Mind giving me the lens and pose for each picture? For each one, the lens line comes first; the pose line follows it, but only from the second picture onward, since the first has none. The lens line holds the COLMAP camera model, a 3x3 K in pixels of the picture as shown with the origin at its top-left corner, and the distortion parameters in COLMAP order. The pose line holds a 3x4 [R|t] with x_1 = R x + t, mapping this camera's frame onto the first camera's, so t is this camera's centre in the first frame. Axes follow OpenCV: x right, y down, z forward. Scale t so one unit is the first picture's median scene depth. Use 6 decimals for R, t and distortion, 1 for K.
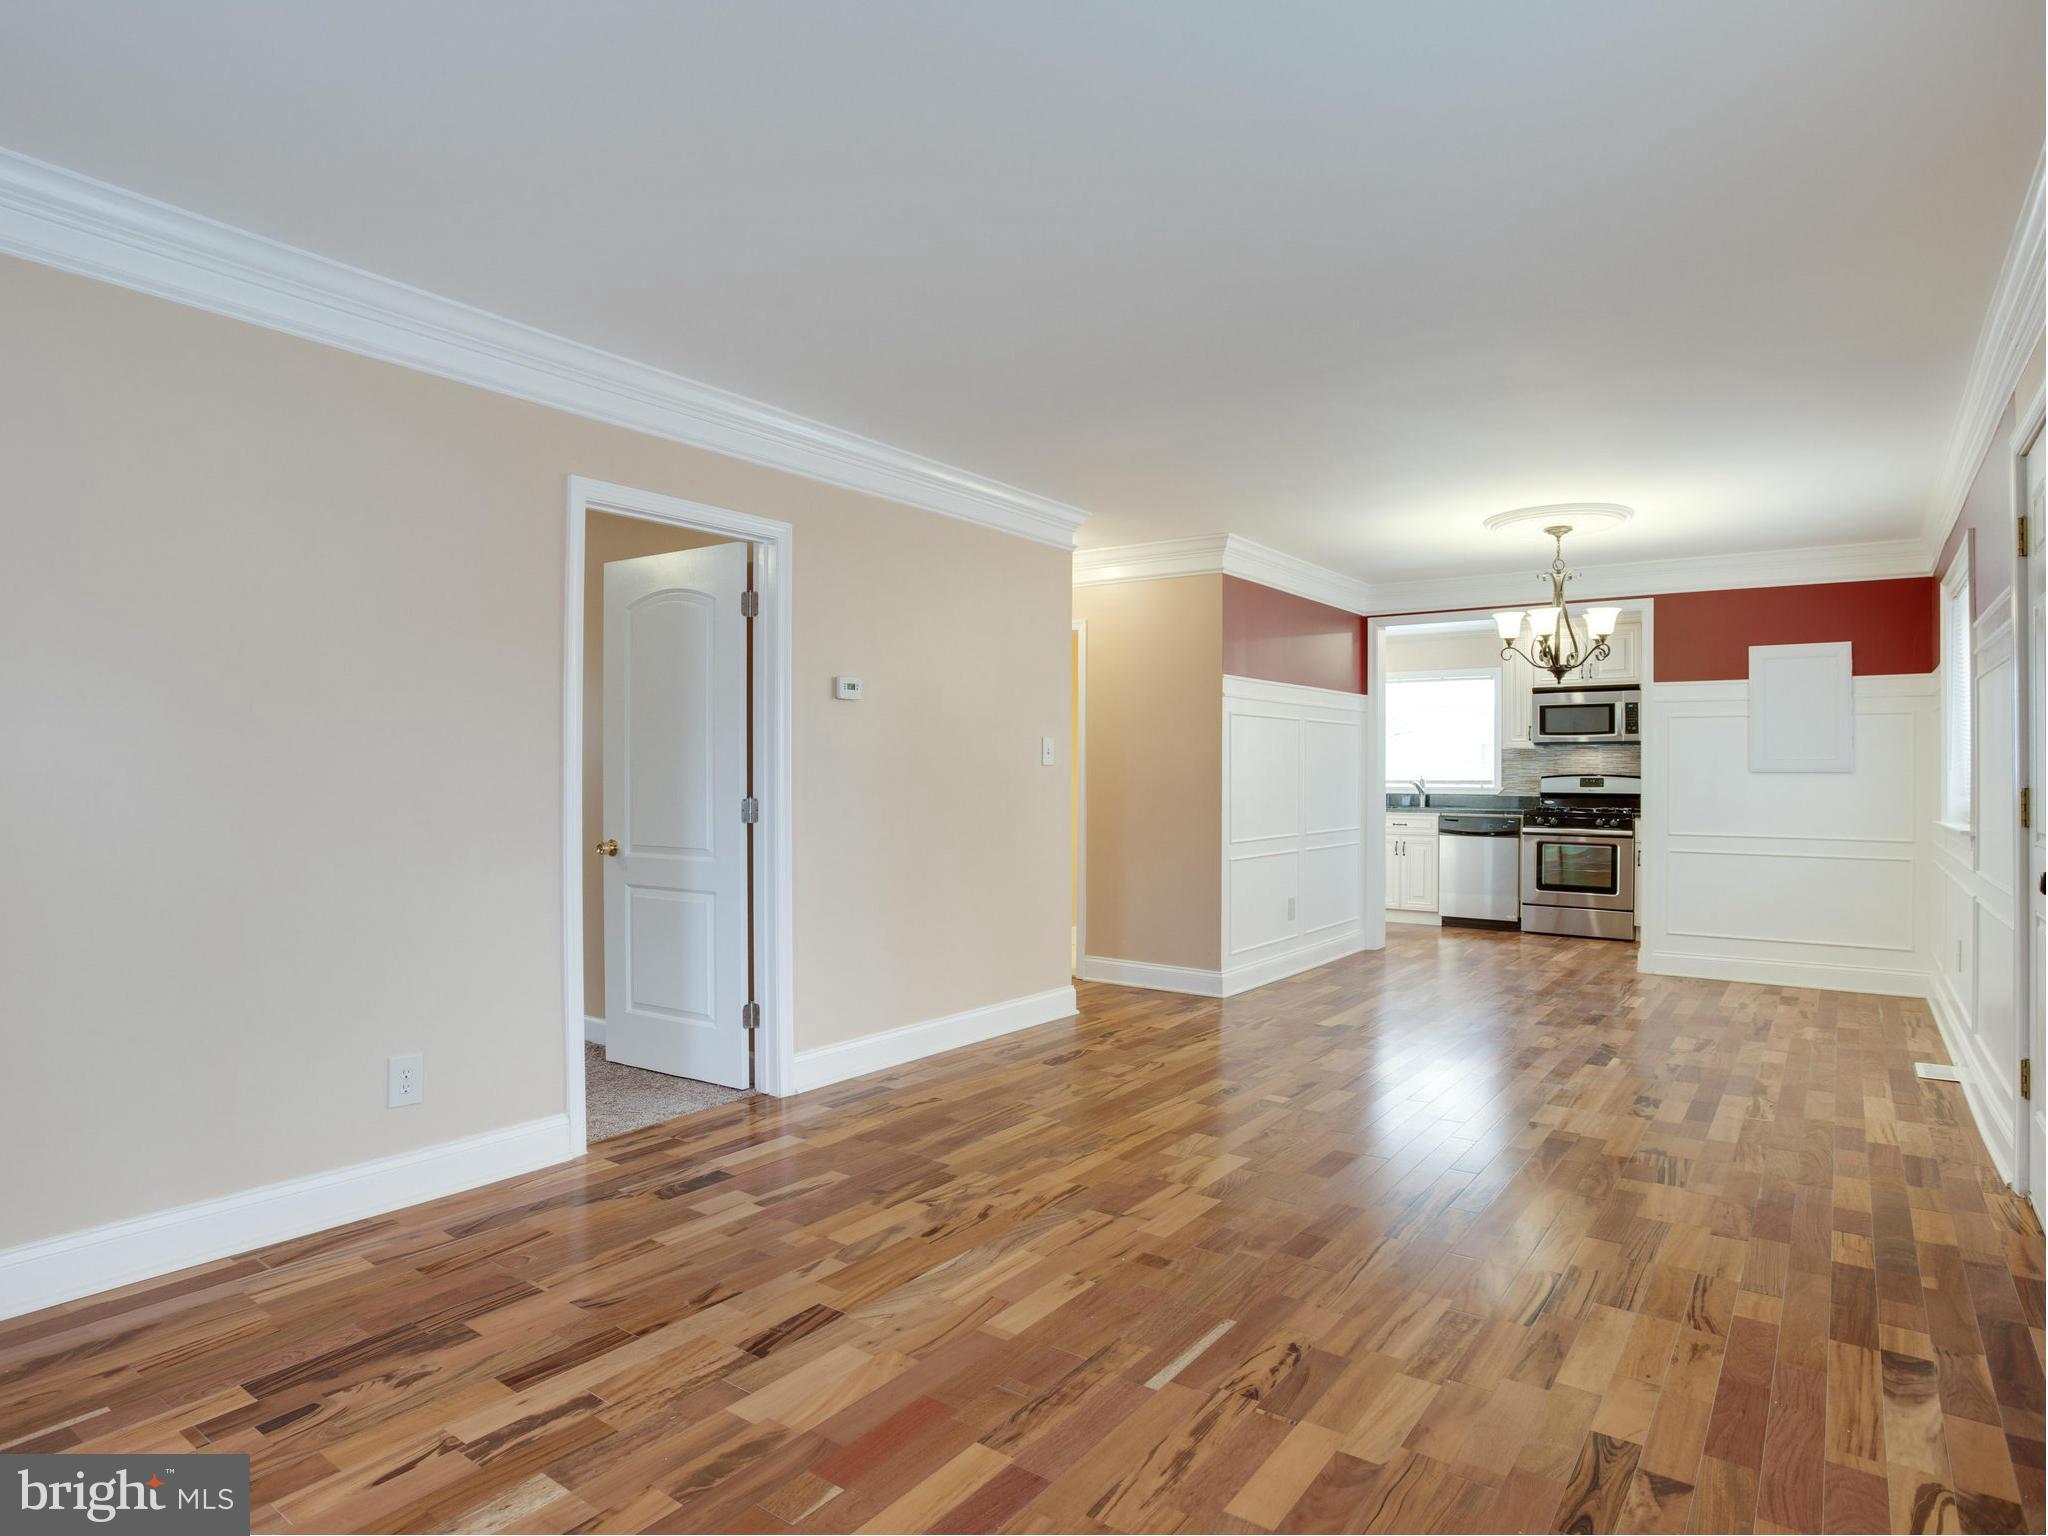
lens RADIAL K [[1139.7, 0, 1024.6], [0, 1139.7, 774.2], [0, 0, 1]] dist [-0.087566, 0.049146]
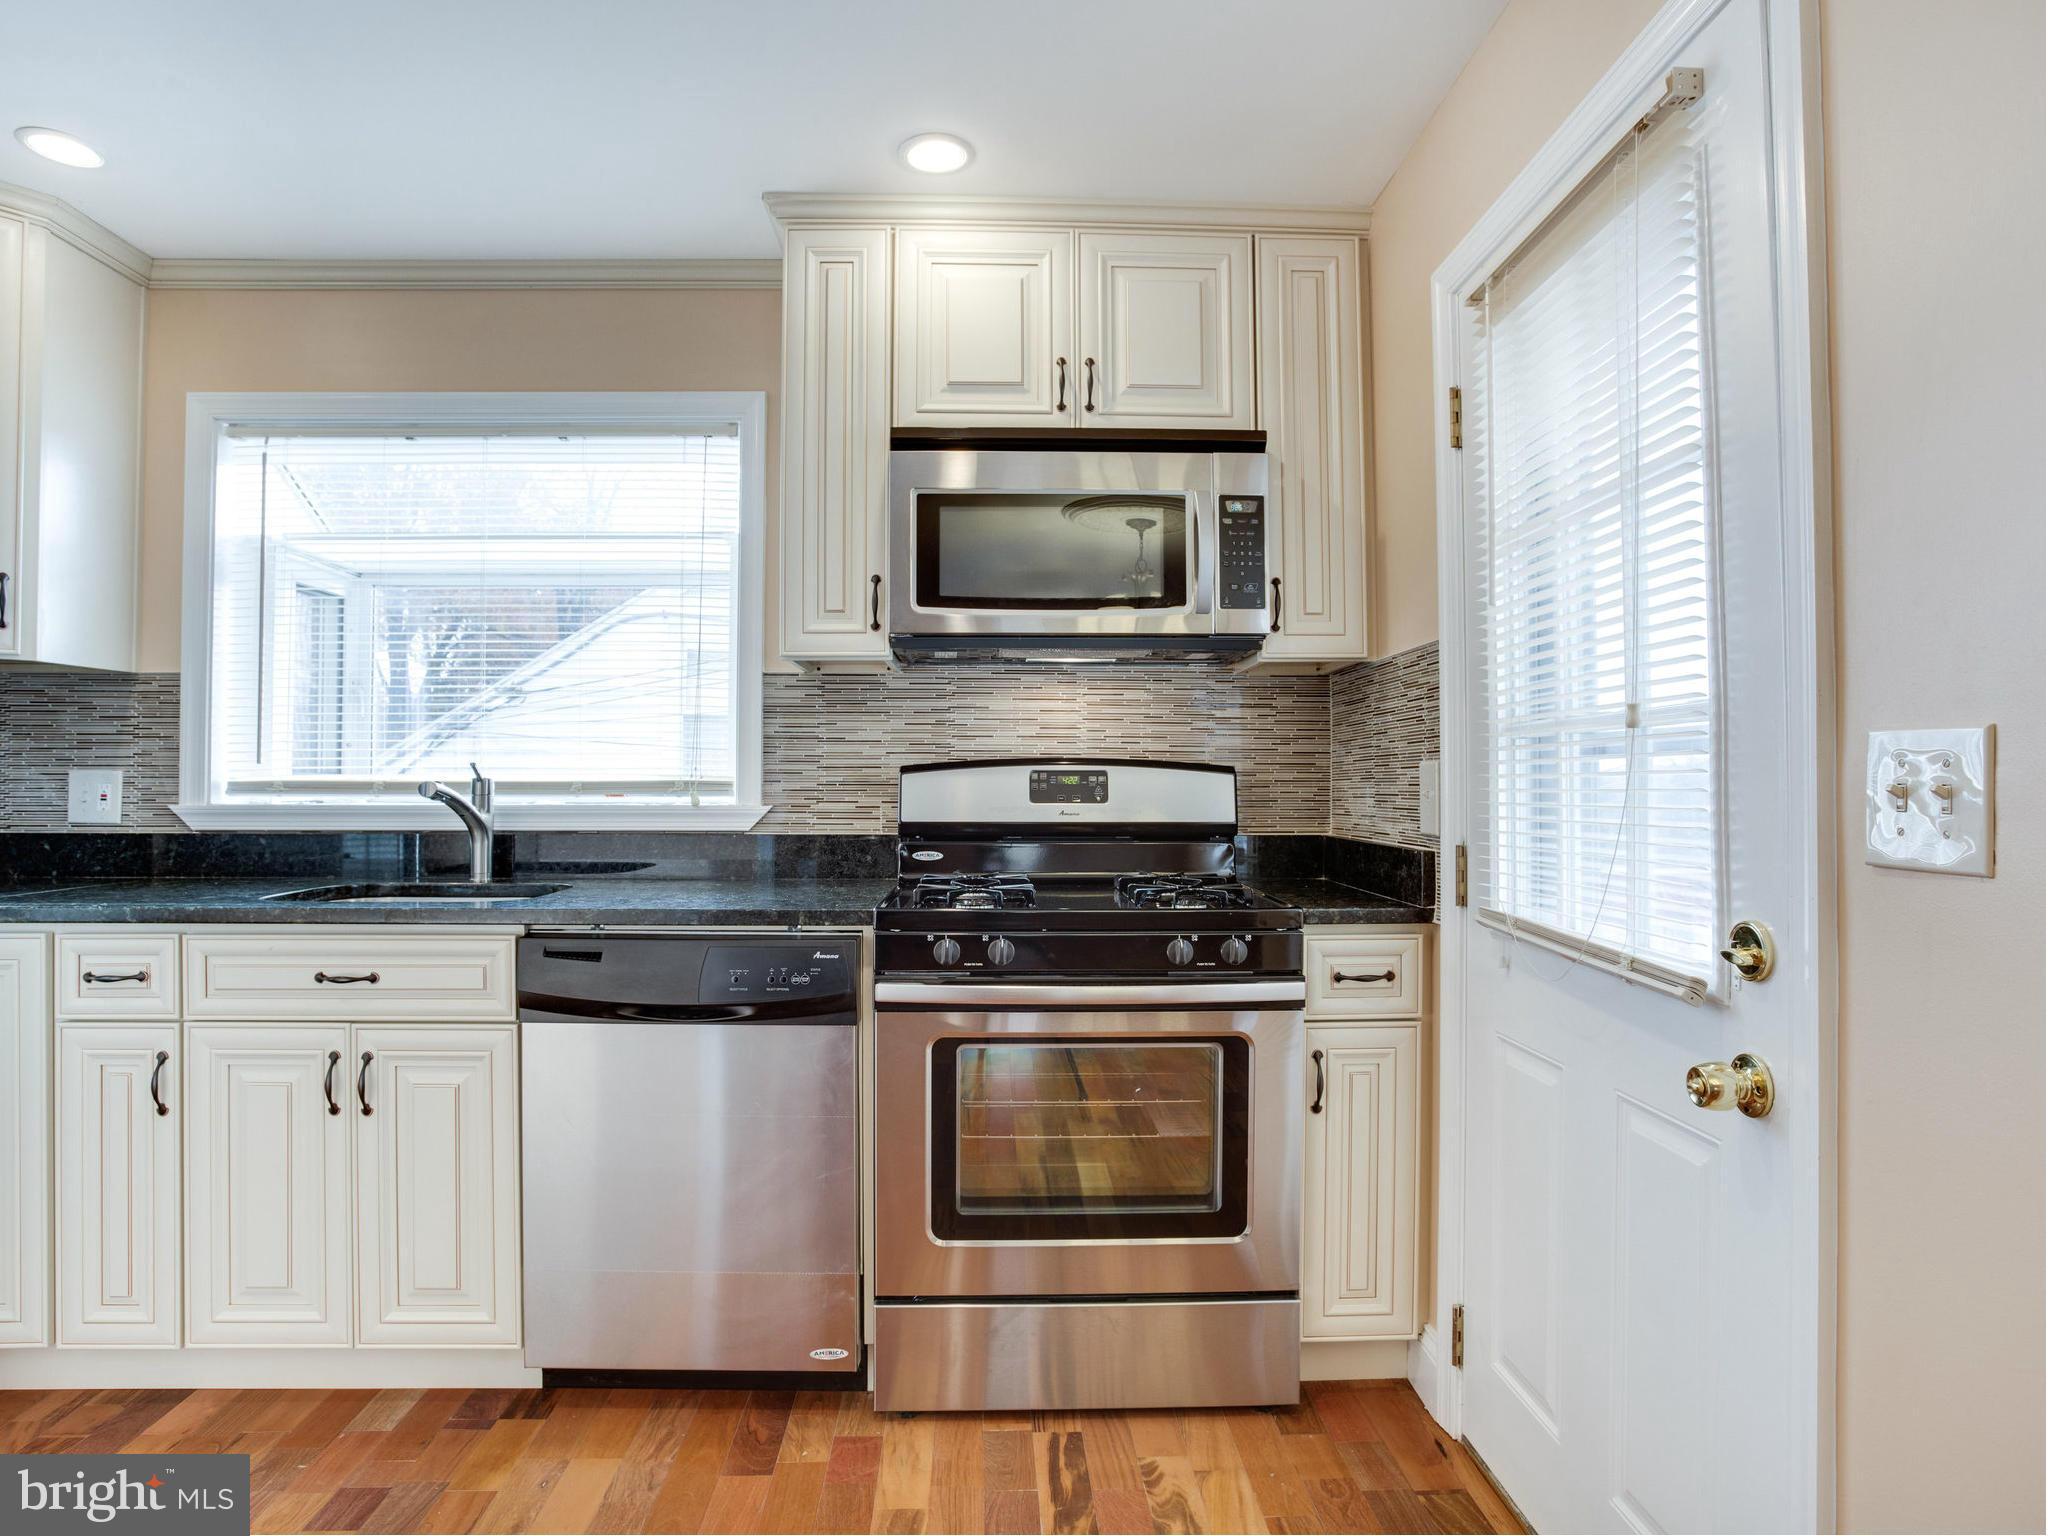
lens RADIAL K [[1139.7, 0, 1024.6], [0, 1139.7, 774.2], [0, 0, 1]] dist [-0.087566, 0.049146]
pose [[0.779627, 0.002620, 0.626239, 0.362871], [0.000349, 0.999989, -0.004618, 0.006398], [-0.626244, 0.003819, 0.779618, 0.900408]]
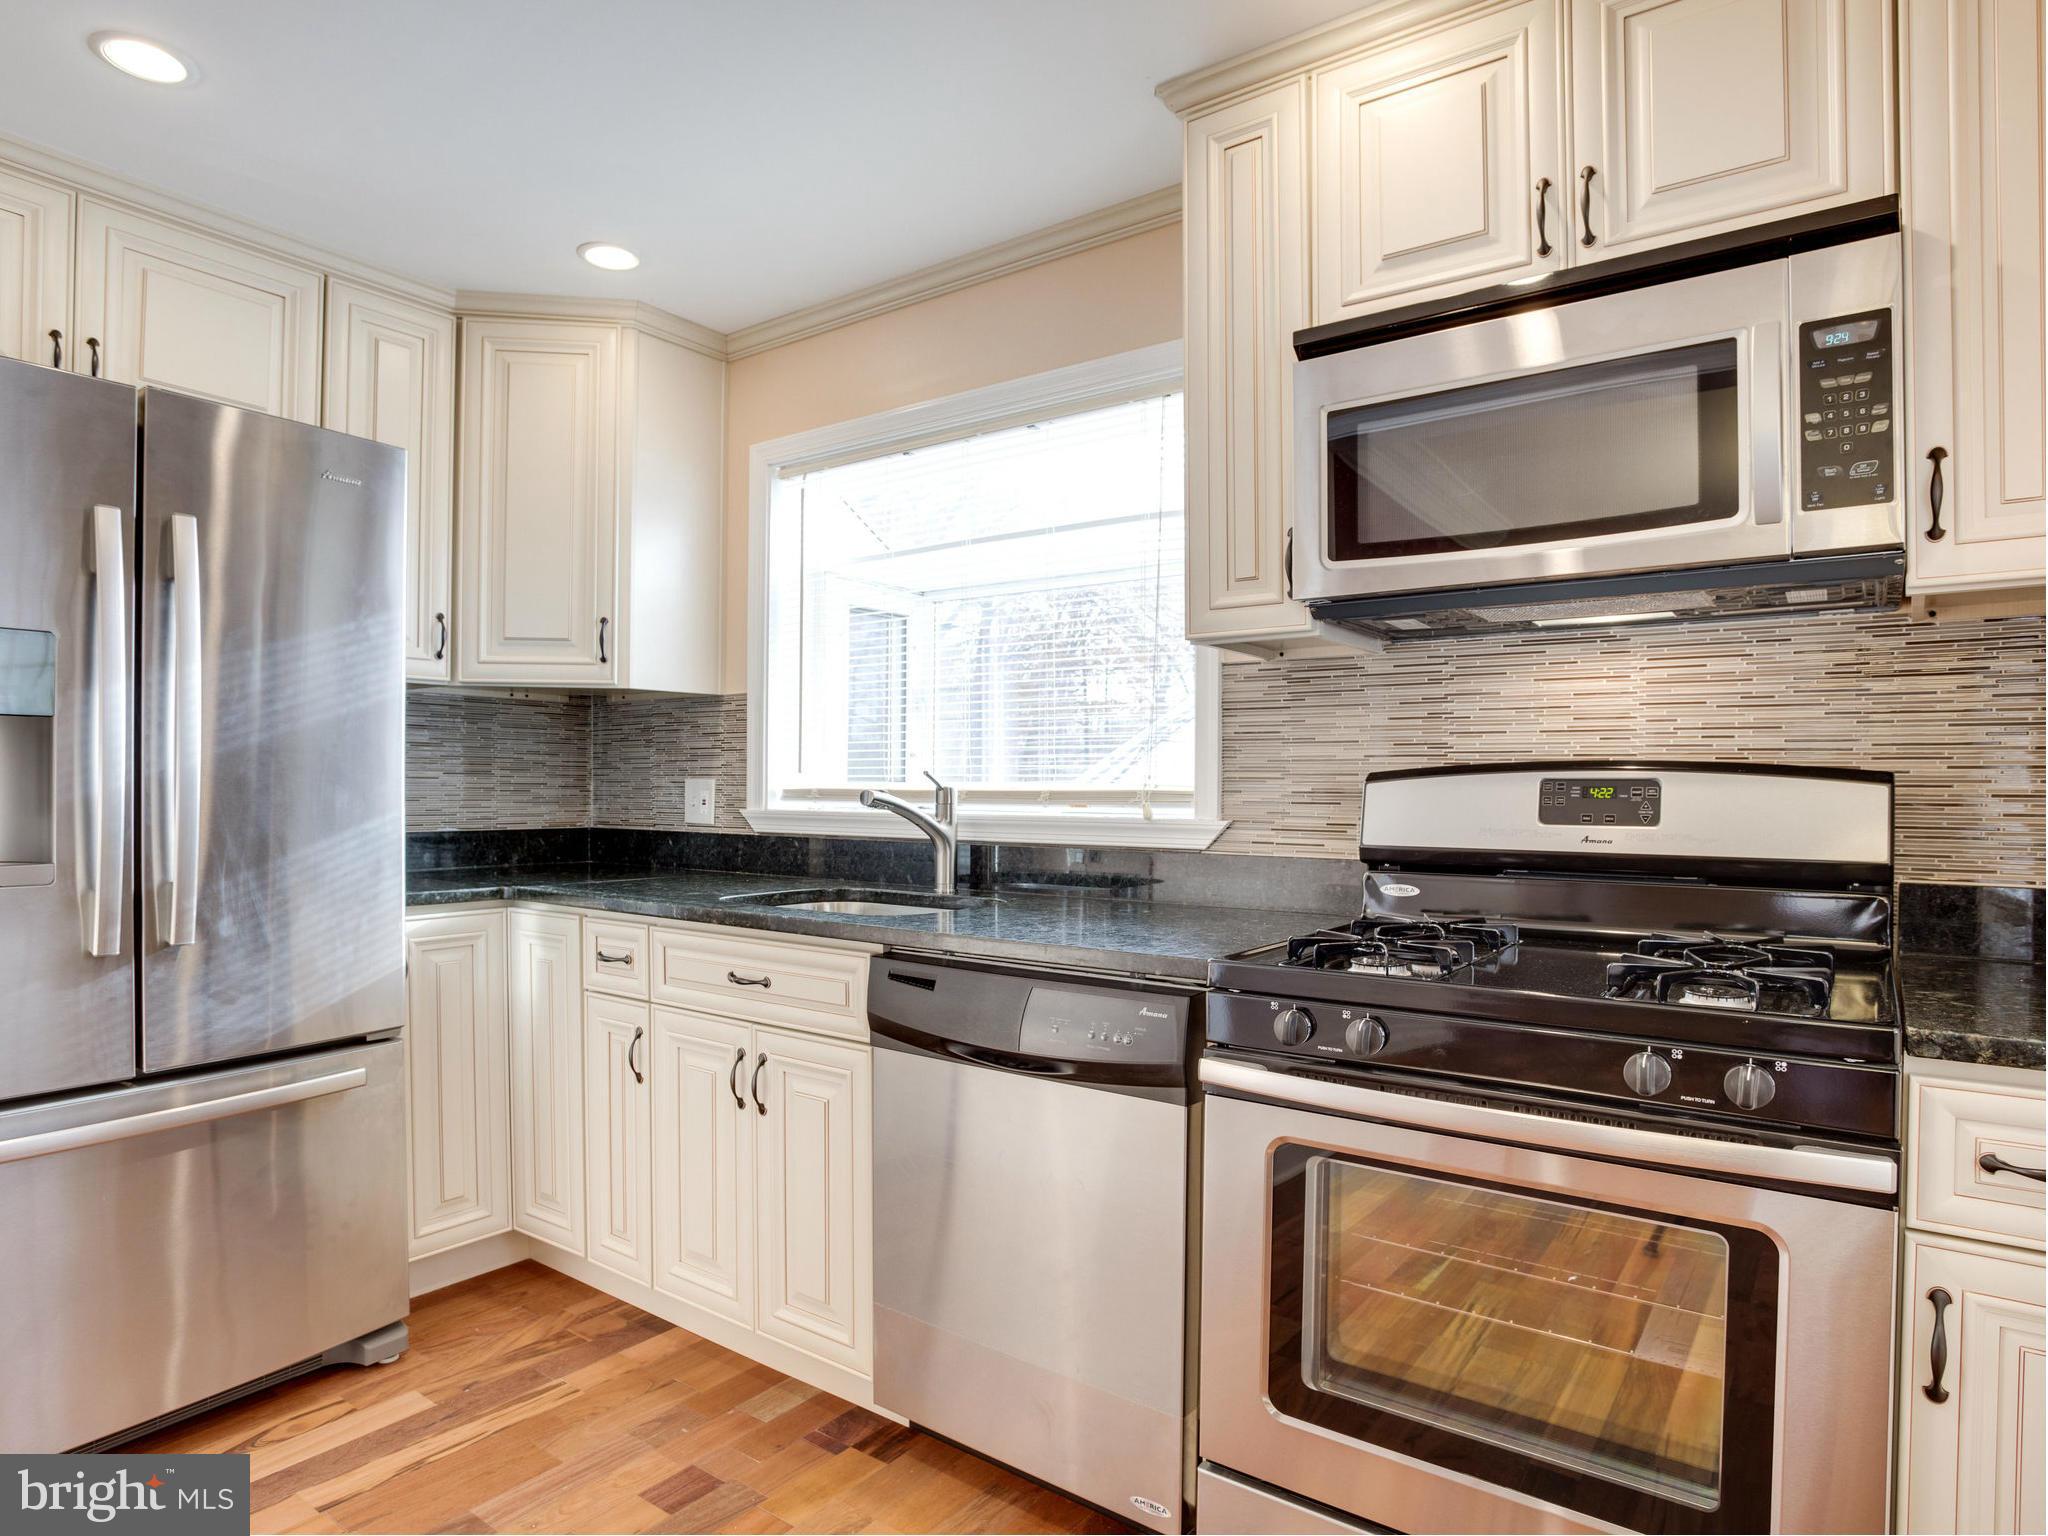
lens RADIAL K [[1137.7, 0, 1049.8], [0, 1137.7, 801.4], [0, 0, 1]] dist [-0.077349, 0.038103]
pose [[0.999628, 0.002942, 0.027107, 0.467788], [-0.003307, 0.999904, 0.013454, 0.005756], [-0.027065, -0.013539, 0.999542, 0.928136]]
